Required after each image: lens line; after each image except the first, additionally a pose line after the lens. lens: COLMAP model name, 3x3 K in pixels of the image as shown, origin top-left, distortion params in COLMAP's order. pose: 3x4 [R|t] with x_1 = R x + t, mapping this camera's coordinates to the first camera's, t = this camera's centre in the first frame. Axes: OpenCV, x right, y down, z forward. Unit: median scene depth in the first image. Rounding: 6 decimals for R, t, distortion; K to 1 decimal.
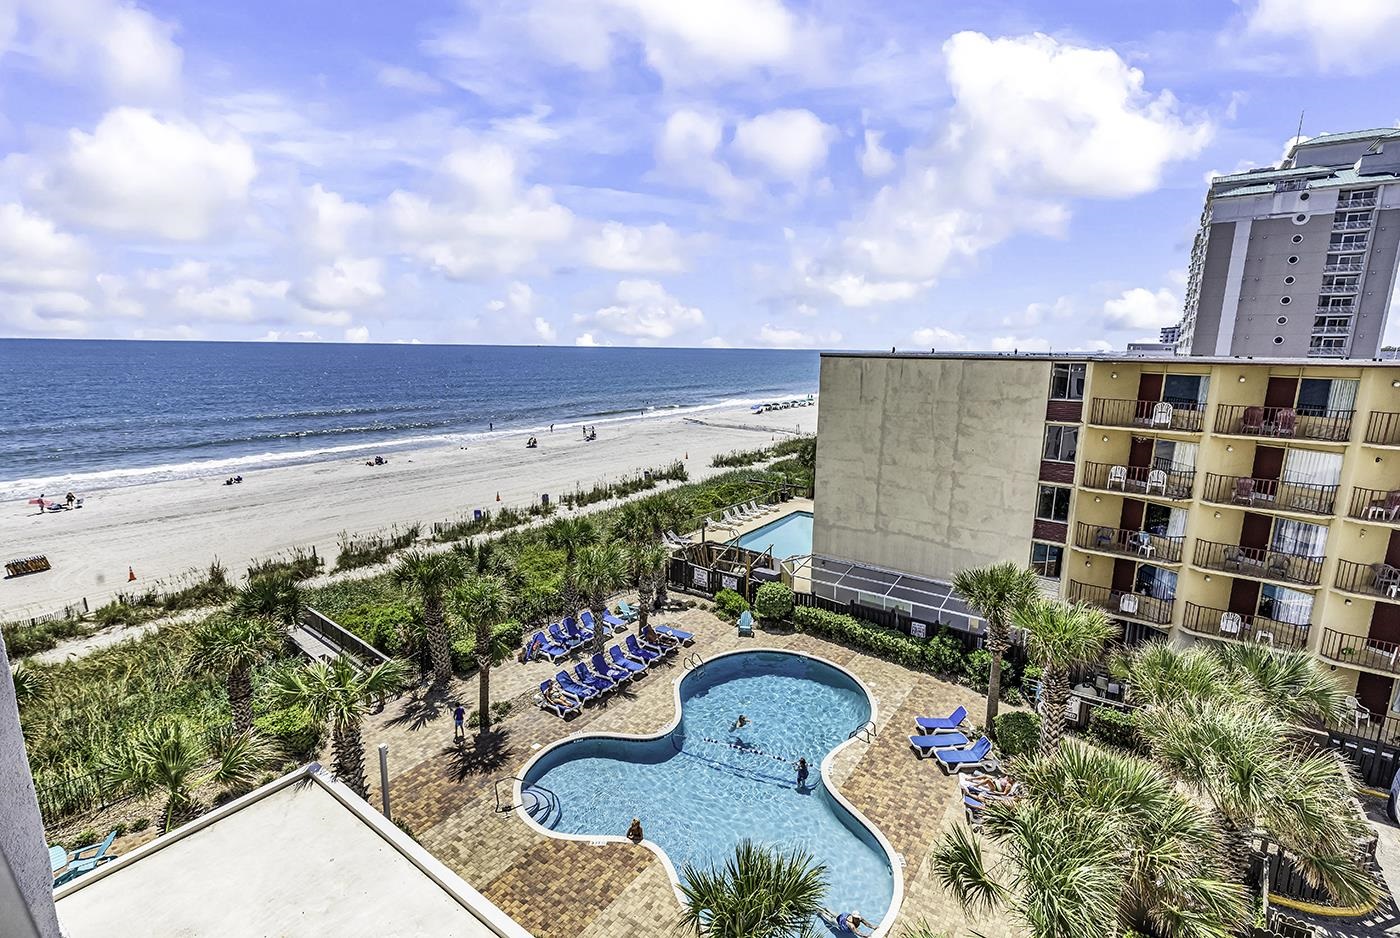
lens RADIAL K [[673.9, 0, 728.0], [0, 673.9, 496.2], [0, 0, 1]] dist [0.000892, 0.000082]
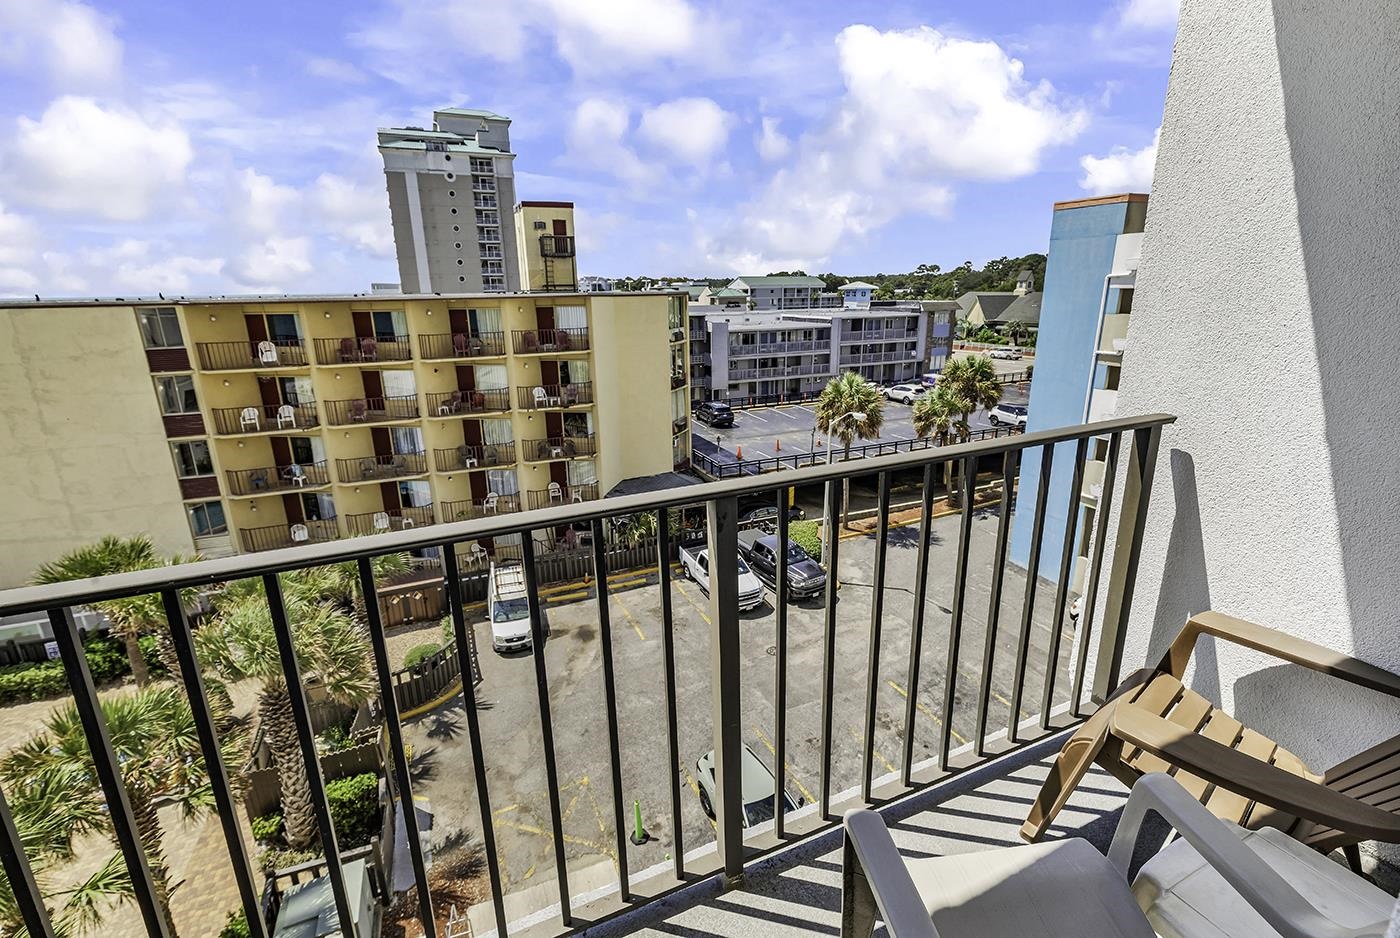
lens RADIAL K [[634.7, 0, 717.4], [0, 634.7, 462.7], [0, 0, 1]] dist [0.000765, 0.000180]
pose [[0.999999, 0.000354, -0.000955, 0.133052], [-0.000355, 0.999999, -0.001088, 0.005373], [0.000955, 0.001088, 0.999999, -0.005456]]
